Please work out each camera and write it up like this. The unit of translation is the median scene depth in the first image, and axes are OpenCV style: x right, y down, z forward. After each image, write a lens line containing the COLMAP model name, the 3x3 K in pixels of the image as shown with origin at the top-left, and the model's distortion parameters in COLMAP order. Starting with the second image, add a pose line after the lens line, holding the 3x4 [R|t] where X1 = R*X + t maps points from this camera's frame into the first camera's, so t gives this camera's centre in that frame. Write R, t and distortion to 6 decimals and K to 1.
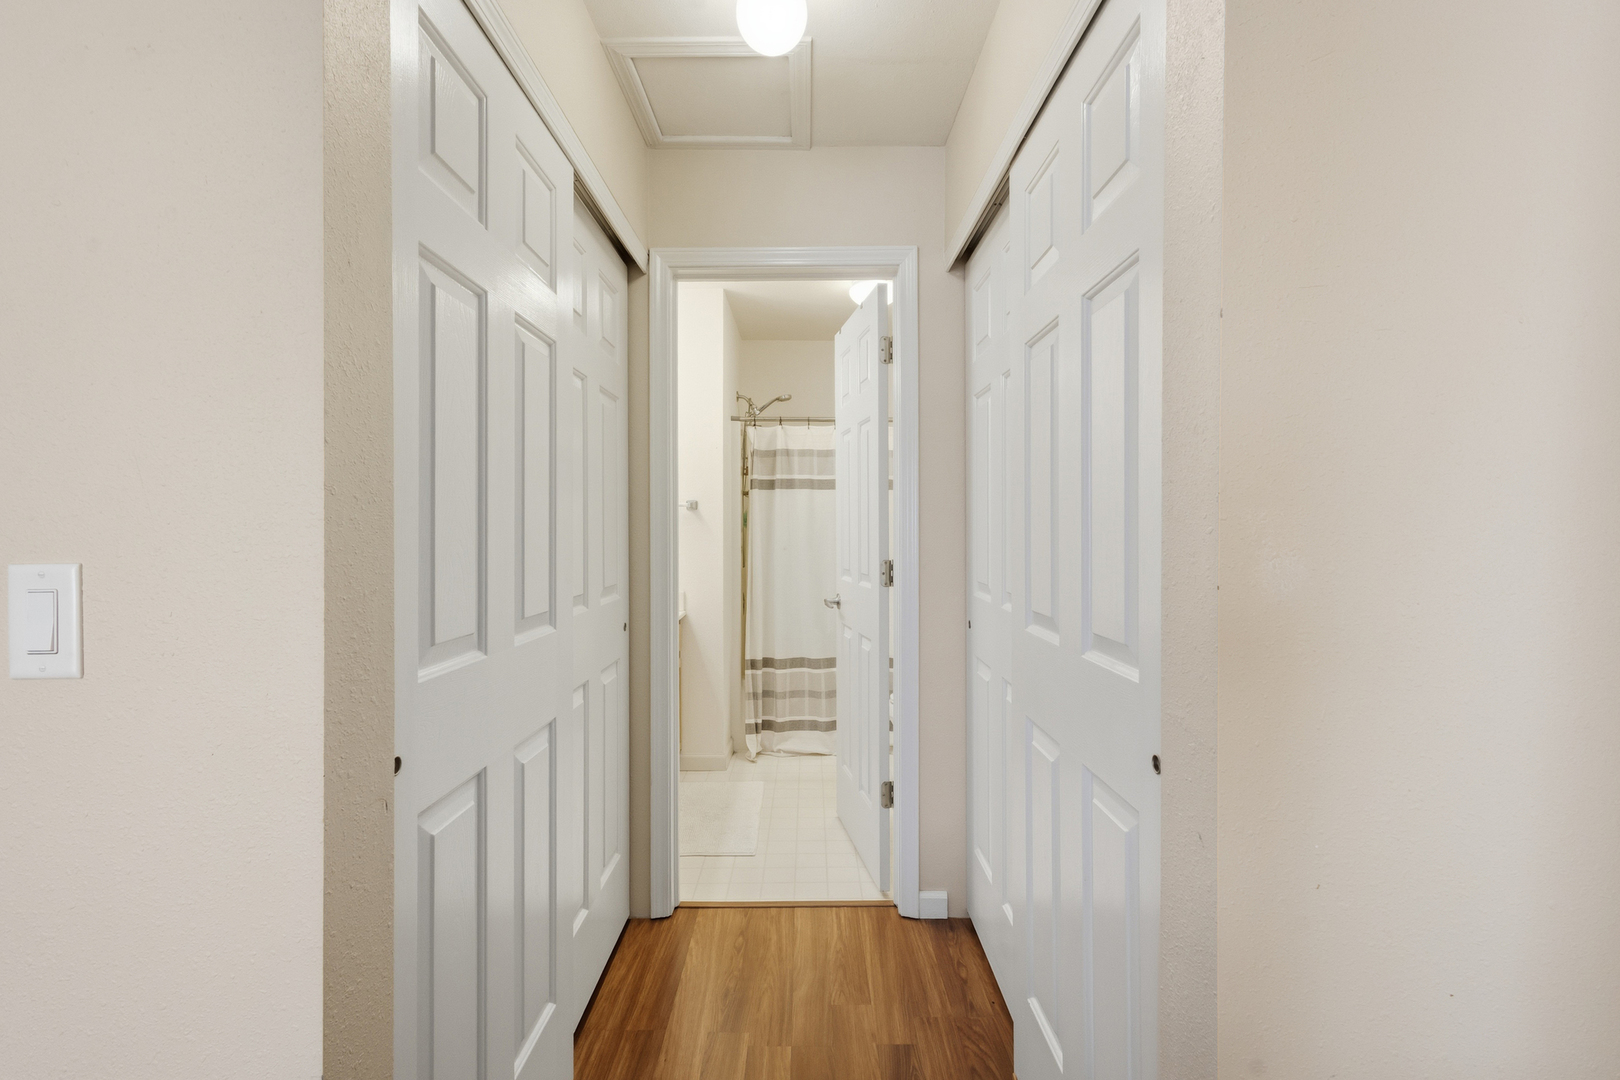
lens RADIAL K [[757.7, 0, 802.8], [0, 757.7, 541.5], [0, 0, 1]] dist [0.013078, -0.000379]
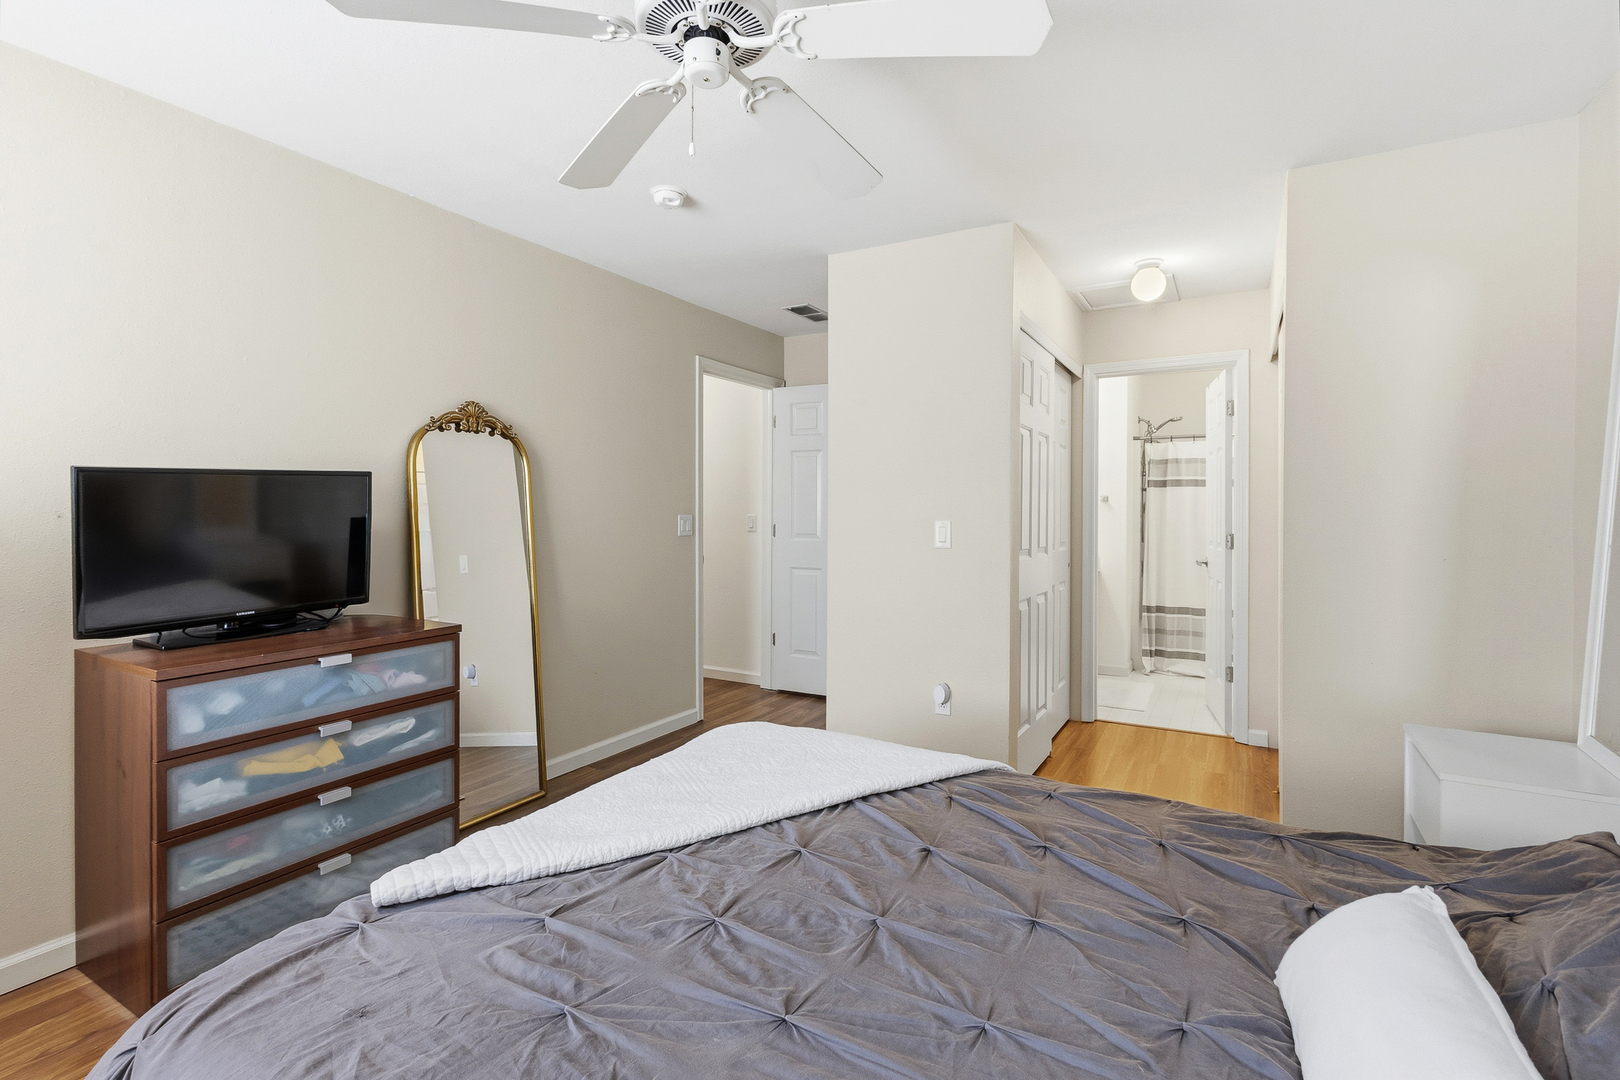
lens RADIAL K [[751.6, 0, 803.7], [0, 751.6, 509.8], [0, 0, 1]] dist [0.003583, 0.000081]
pose [[0.868727, 0.004724, -0.495269, 0.070997], [-0.016199, 0.999691, -0.018878, 0.011571], [0.495027, 0.024422, 0.868534, -0.559198]]
